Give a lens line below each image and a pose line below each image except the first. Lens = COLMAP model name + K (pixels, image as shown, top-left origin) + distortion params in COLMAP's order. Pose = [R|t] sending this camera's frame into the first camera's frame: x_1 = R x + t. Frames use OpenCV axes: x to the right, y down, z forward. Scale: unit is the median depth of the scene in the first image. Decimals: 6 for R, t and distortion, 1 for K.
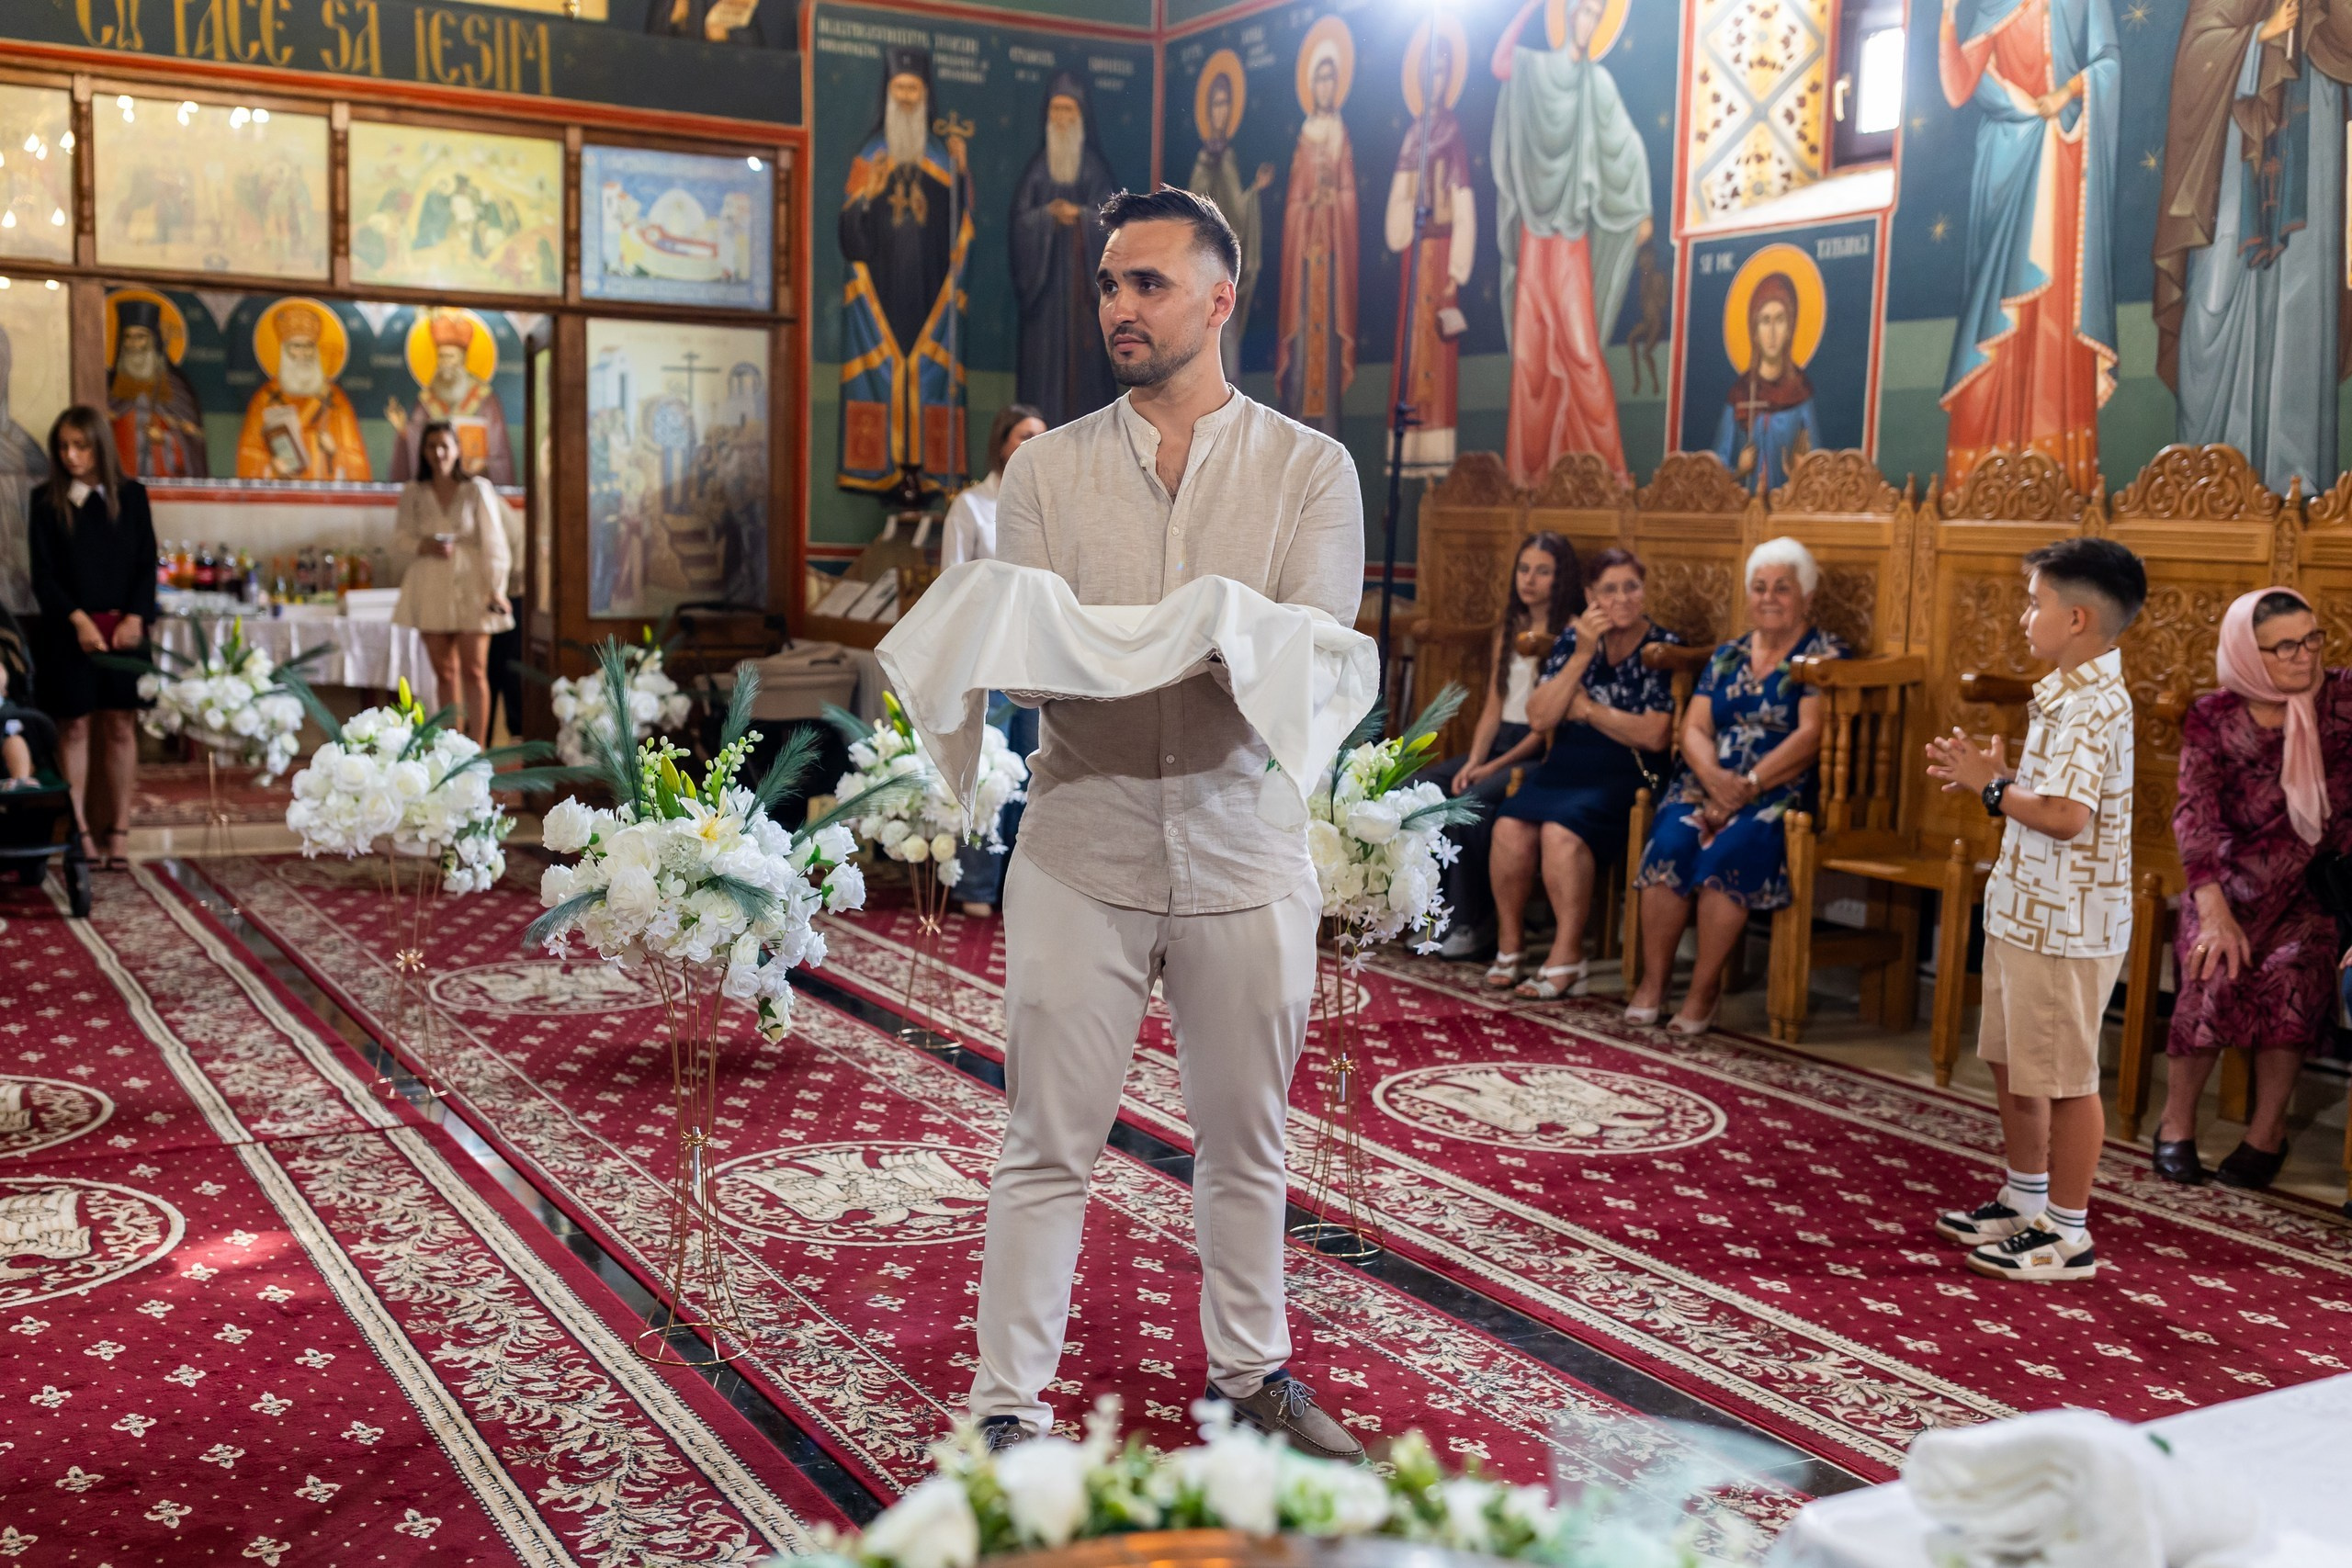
lens RADIAL K [[2325.8, 0, 1088.8], [0, 2325.8, 814.0], [0, 0, 1]] dist [-0.000682, -0.020553]
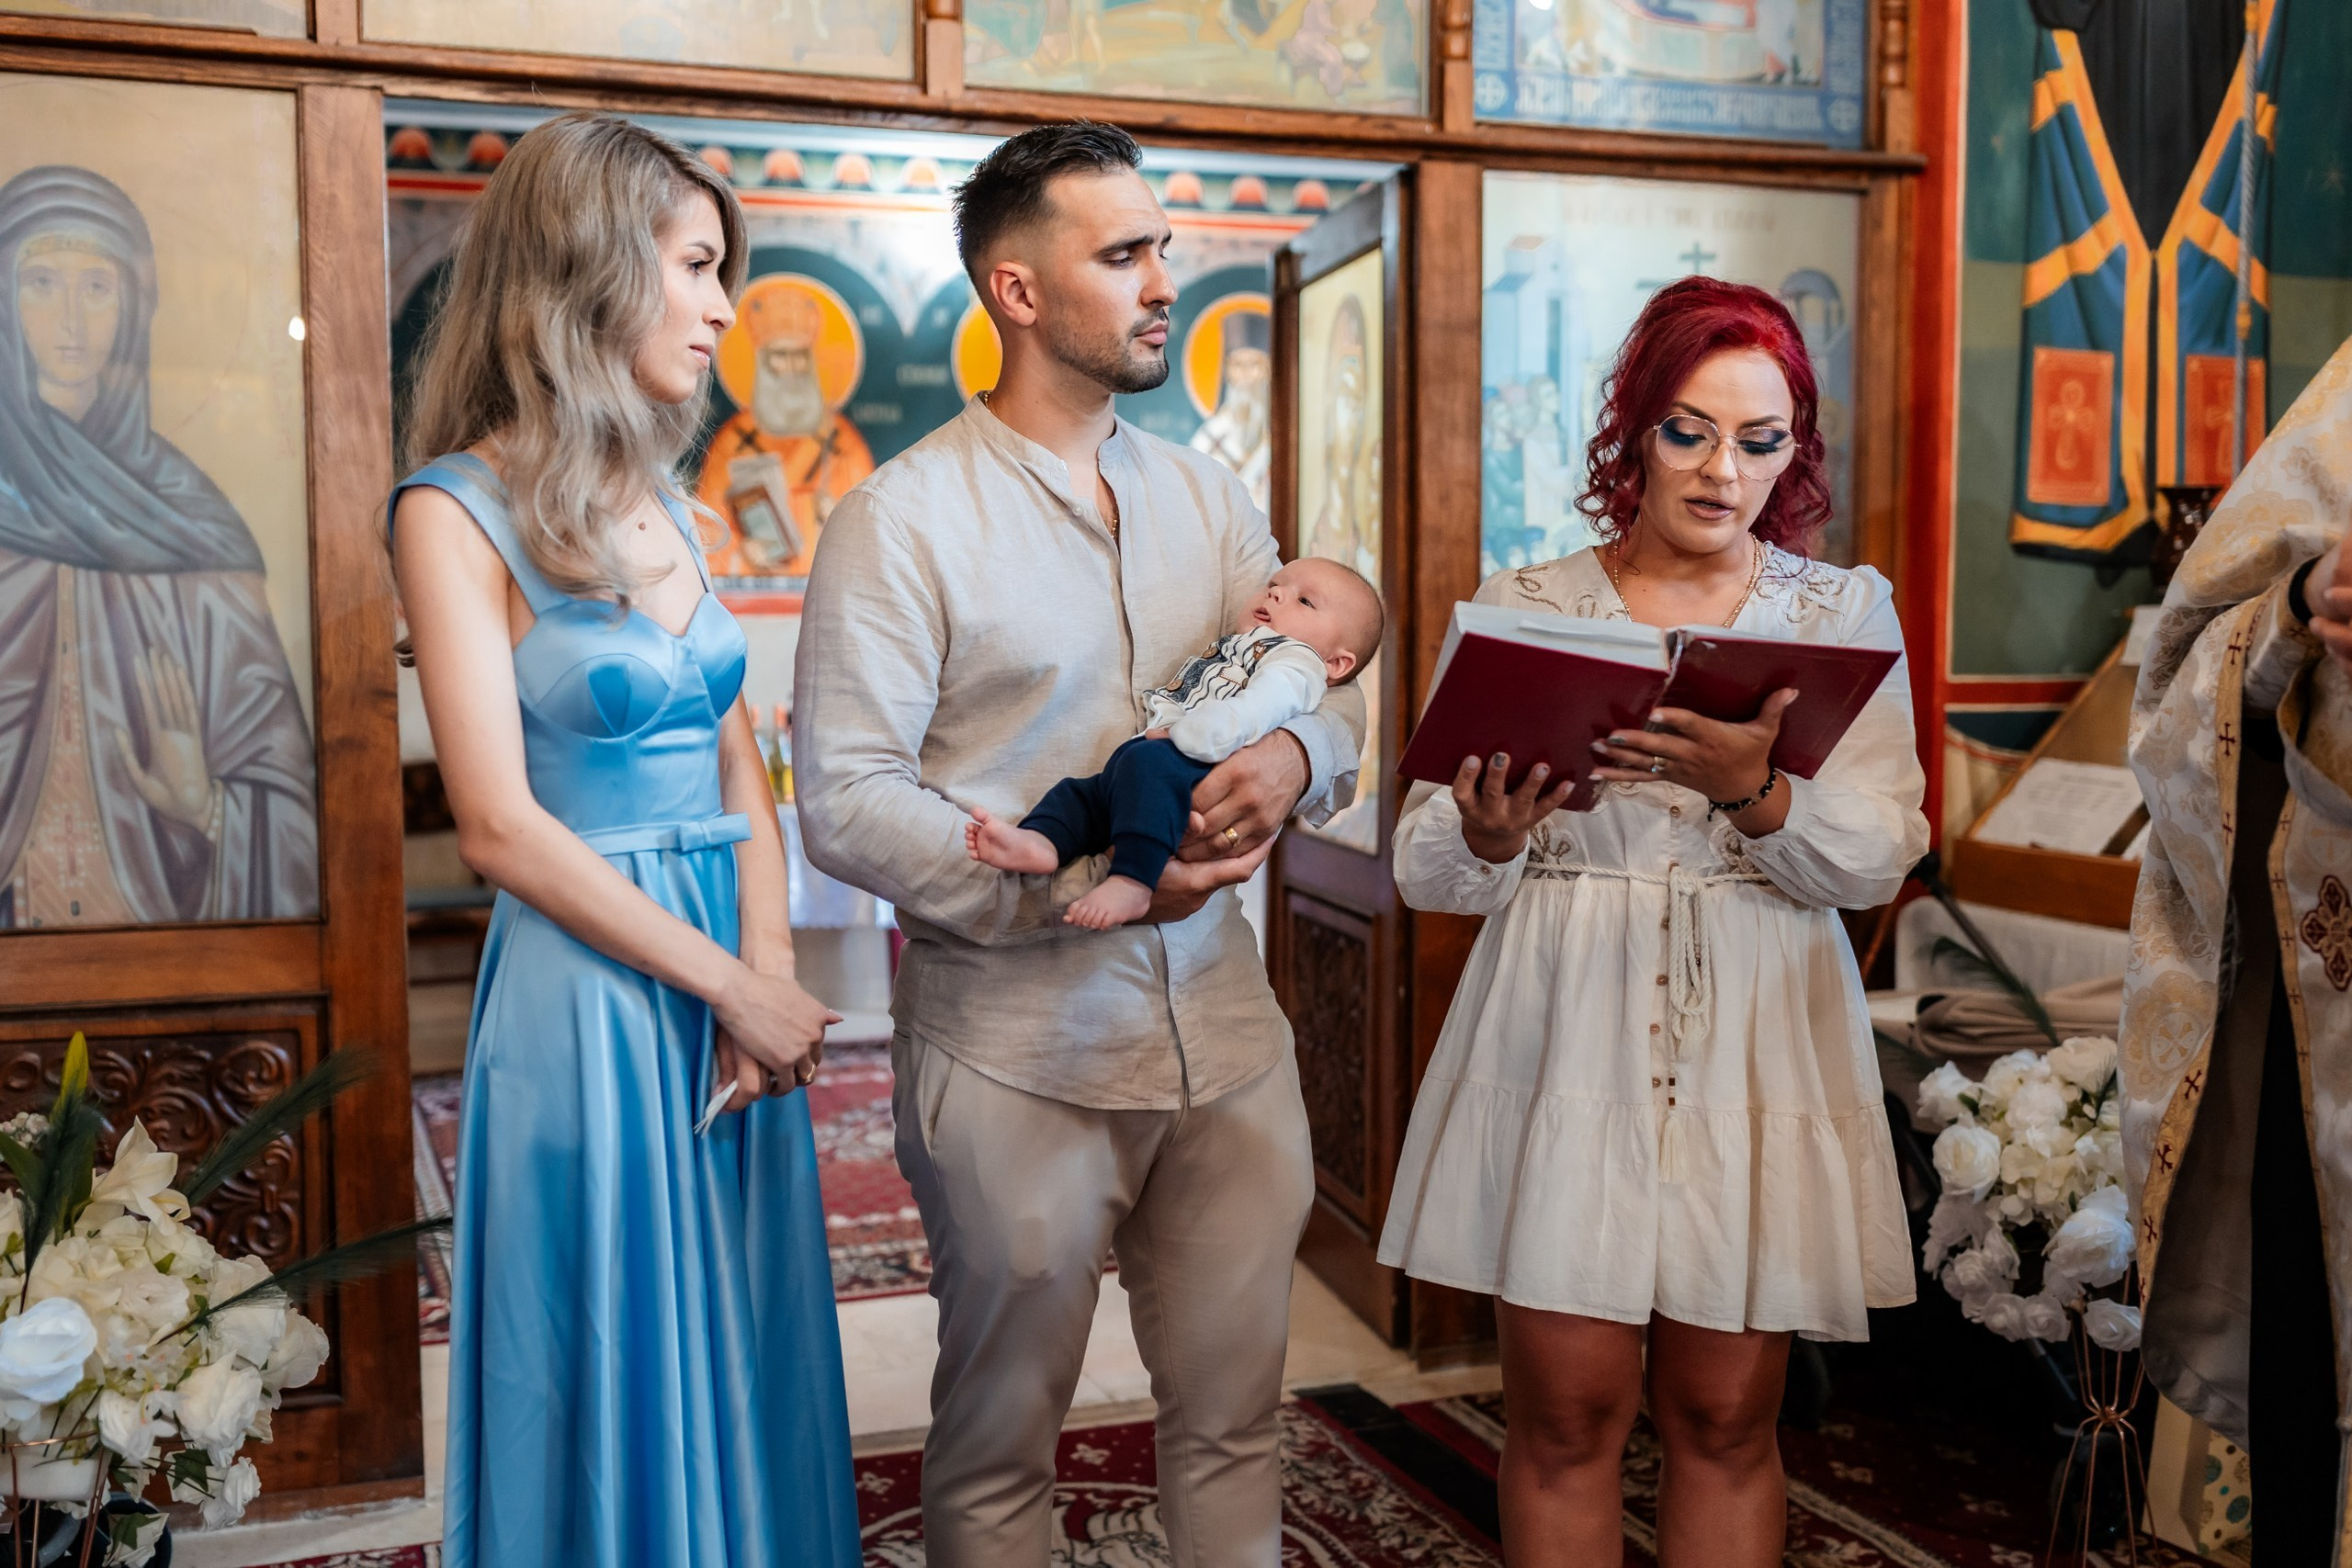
lens RADIAL K [[2325.8, 0, 1088.8], [0, 2325.8, 814.0], [0, 0, 1]] dist [-0.000682, -0.020553]
pose [[0.985518, -0.013028, -0.169071, -0.318265], [0.006633, 0.999243, -0.038337, -0.114371], [0.169443, 0.036660, 0.984858, 0.832795]]
